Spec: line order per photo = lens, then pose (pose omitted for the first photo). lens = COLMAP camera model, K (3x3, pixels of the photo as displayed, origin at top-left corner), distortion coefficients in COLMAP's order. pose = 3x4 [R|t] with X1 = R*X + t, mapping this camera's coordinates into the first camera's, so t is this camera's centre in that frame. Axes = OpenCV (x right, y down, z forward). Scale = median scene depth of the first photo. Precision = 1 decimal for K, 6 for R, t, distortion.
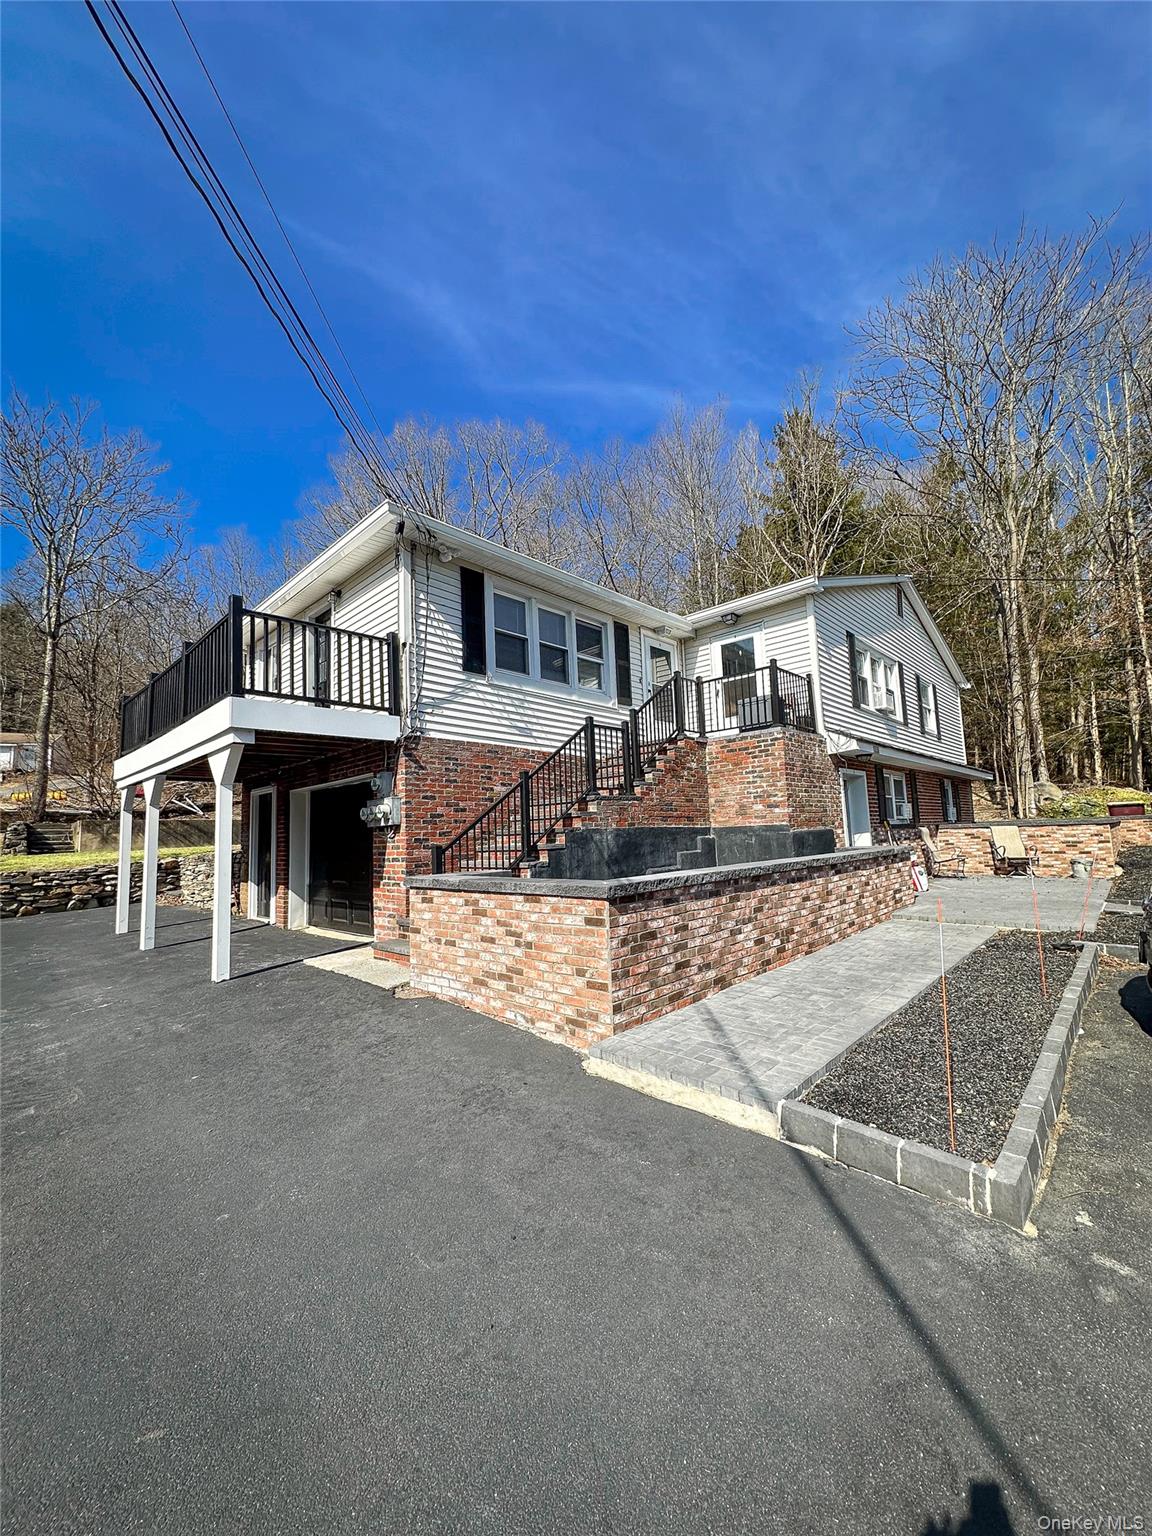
lens RADIAL K [[616.9, 0, 576.0], [0, 616.9, 768.0], [0, 0, 1]] dist [0.000172, -0.000031]
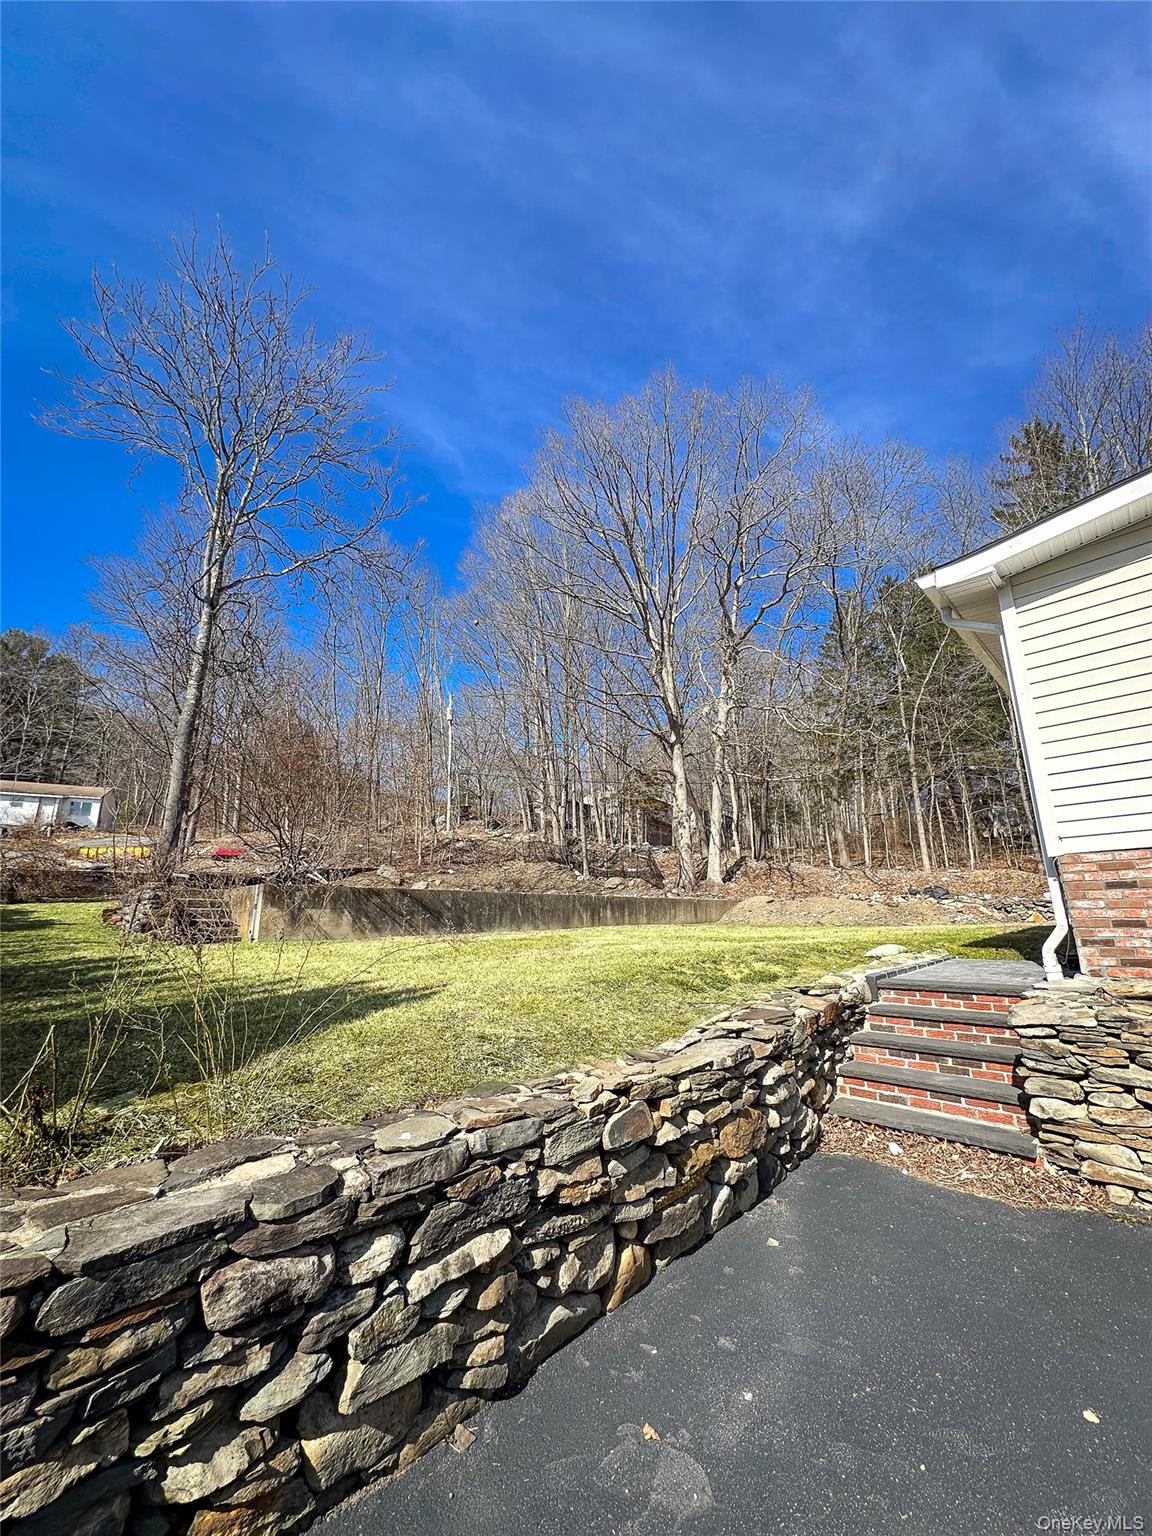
lens RADIAL K [[616.9, 0, 576.0], [0, 616.9, 768.0], [0, 0, 1]] dist [0.000172, -0.000031]
pose [[0.999558, 0.027107, -0.012228, -0.519184], [-0.028516, 0.990359, -0.135557, 0.048481], [0.008436, 0.135845, 0.990694, 0.432054]]
